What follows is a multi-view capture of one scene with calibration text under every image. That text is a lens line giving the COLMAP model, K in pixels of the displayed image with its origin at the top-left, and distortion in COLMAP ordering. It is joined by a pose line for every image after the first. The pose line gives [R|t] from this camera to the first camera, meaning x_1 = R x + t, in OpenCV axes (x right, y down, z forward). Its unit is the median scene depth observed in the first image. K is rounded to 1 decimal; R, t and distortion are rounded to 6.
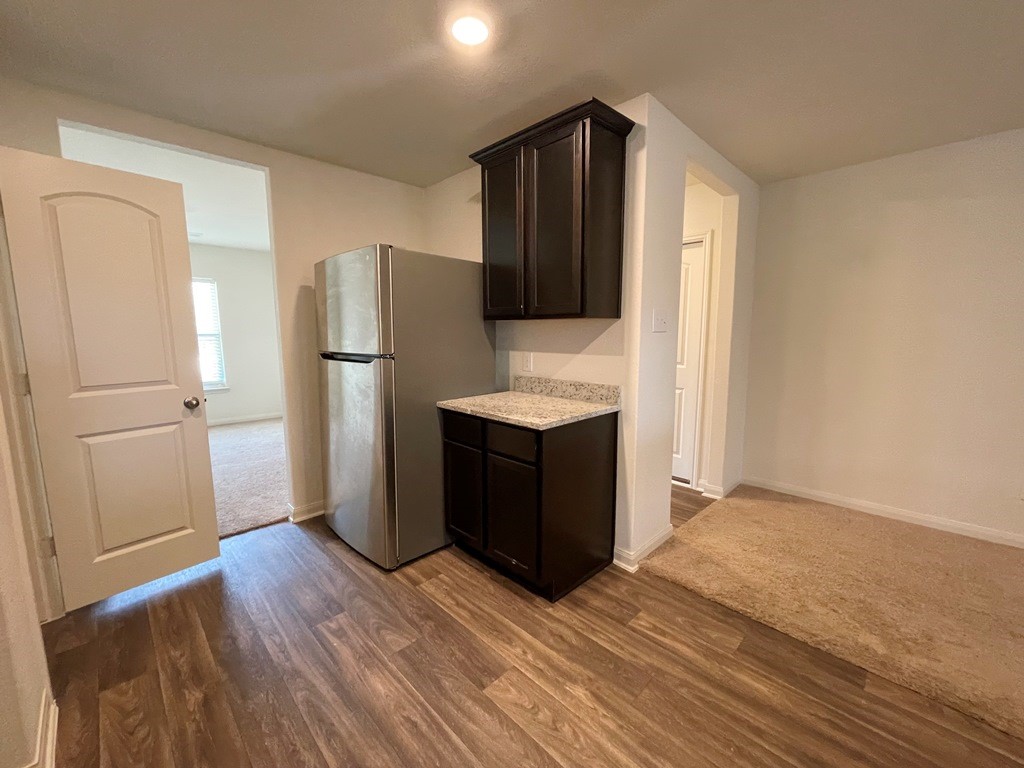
lens RADIAL K [[419.7, 0, 512.0], [0, 419.7, 384.0], [0, 0, 1]] dist [0.000830, 0.000646]
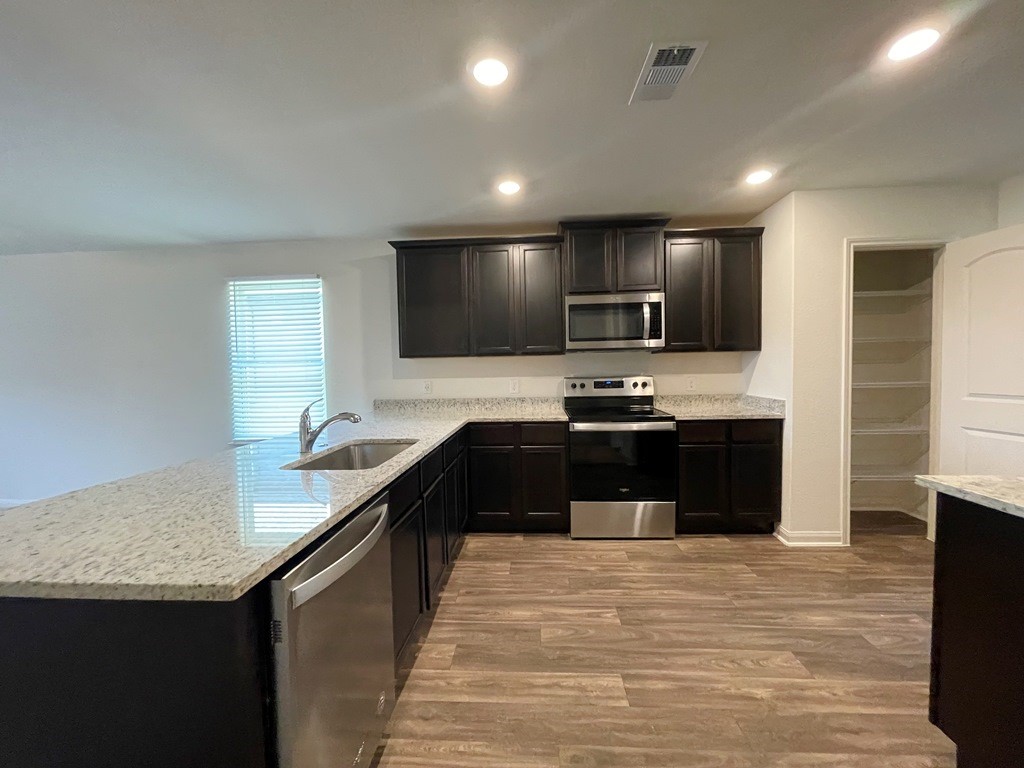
lens RADIAL K [[419.7, 0, 512.0], [0, 419.7, 384.0], [0, 0, 1]] dist [0.000830, 0.000646]
pose [[-0.739184, 0.044772, -0.672014, 1.197112], [-0.066550, 0.988050, 0.139029, -0.133308], [0.670208, 0.147490, -0.727371, 1.129084]]
